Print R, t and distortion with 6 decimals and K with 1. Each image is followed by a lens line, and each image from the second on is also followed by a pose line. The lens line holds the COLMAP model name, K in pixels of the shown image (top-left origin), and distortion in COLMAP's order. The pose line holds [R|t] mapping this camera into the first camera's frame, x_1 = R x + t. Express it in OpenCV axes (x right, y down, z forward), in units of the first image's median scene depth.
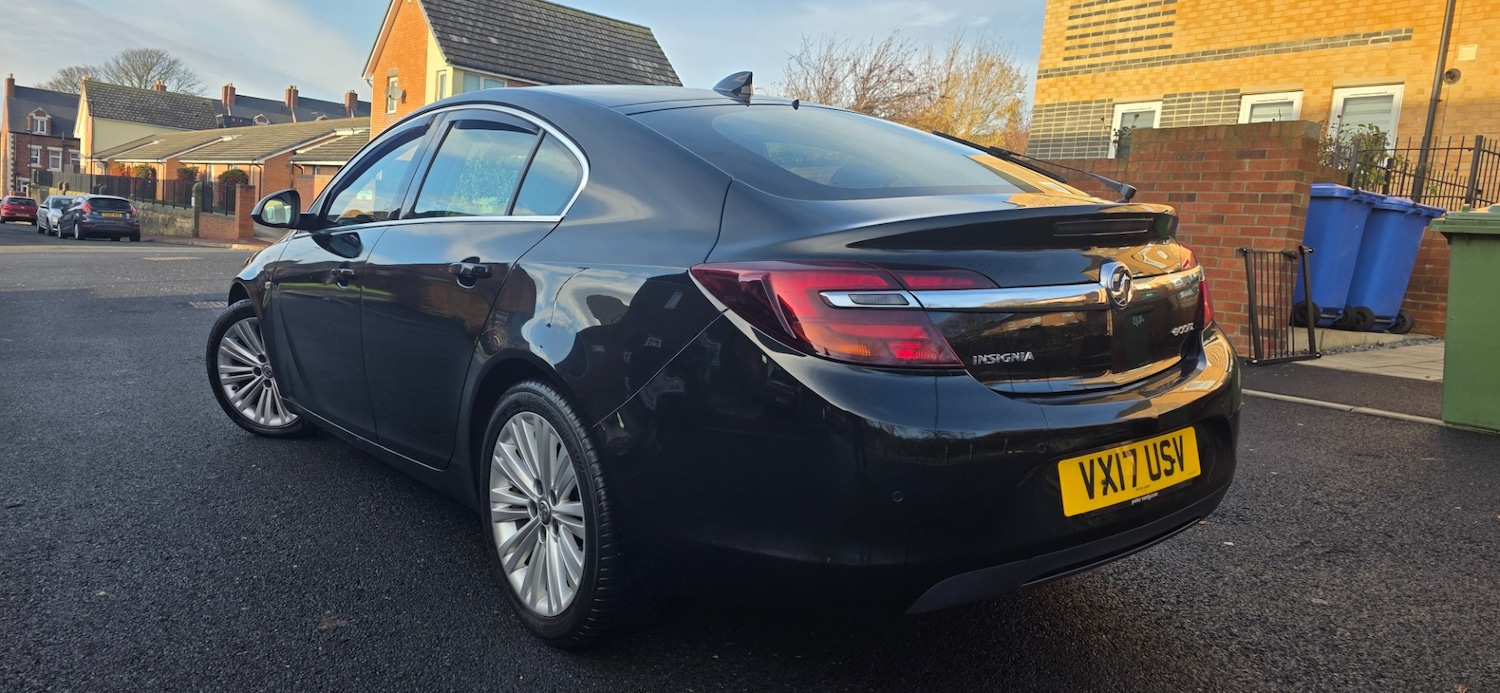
lens RADIAL K [[1016.7, 0, 765.7], [0, 1016.7, 344.0], [0, 0, 1]] dist [0.068243, -0.062048]
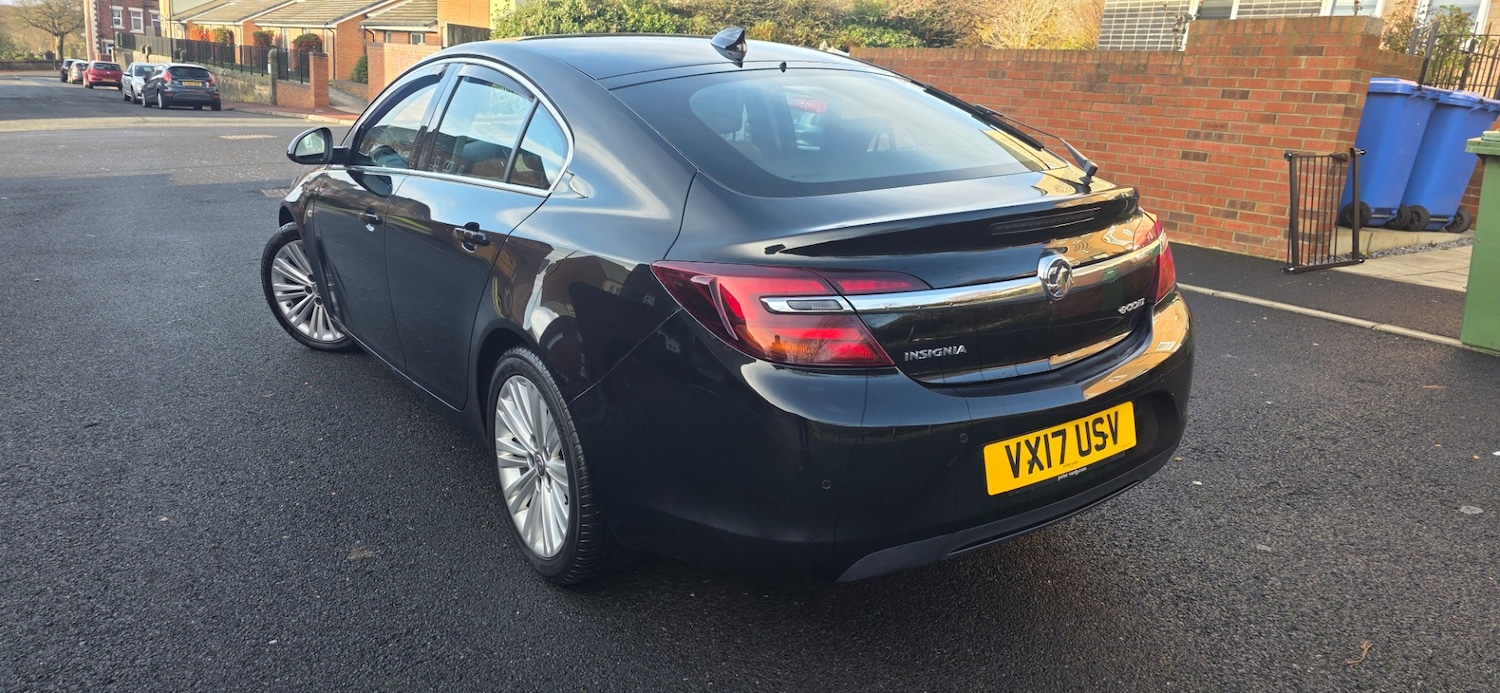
lens RADIAL K [[1013.2, 0, 787.0], [0, 1013.2, 341.8], [0, 0, 1]] dist [0.074468, -0.070155]
pose [[0.998487, 0.010946, -0.053897, 0.073685], [-0.003725, 0.991203, 0.132297, -0.077354], [0.054871, -0.131896, 0.989744, -0.041107]]
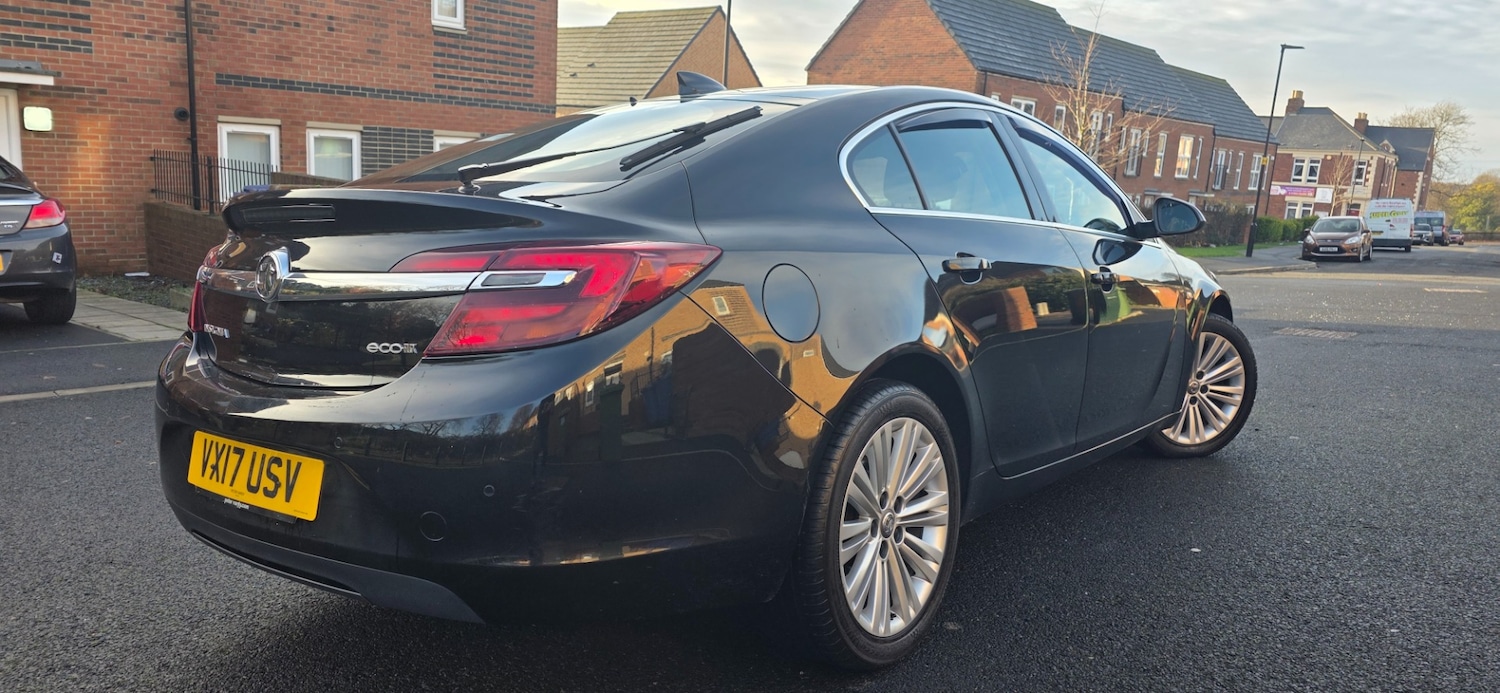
lens RADIAL K [[1016.7, 0, 765.7], [0, 1016.7, 344.0], [0, 0, 1]] dist [0.068243, -0.062048]
pose [[0.227753, 0.100534, -0.968515, 0.814305], [-0.133243, 0.988517, 0.071278, -0.073450], [0.964559, 0.112814, 0.238533, 0.727217]]
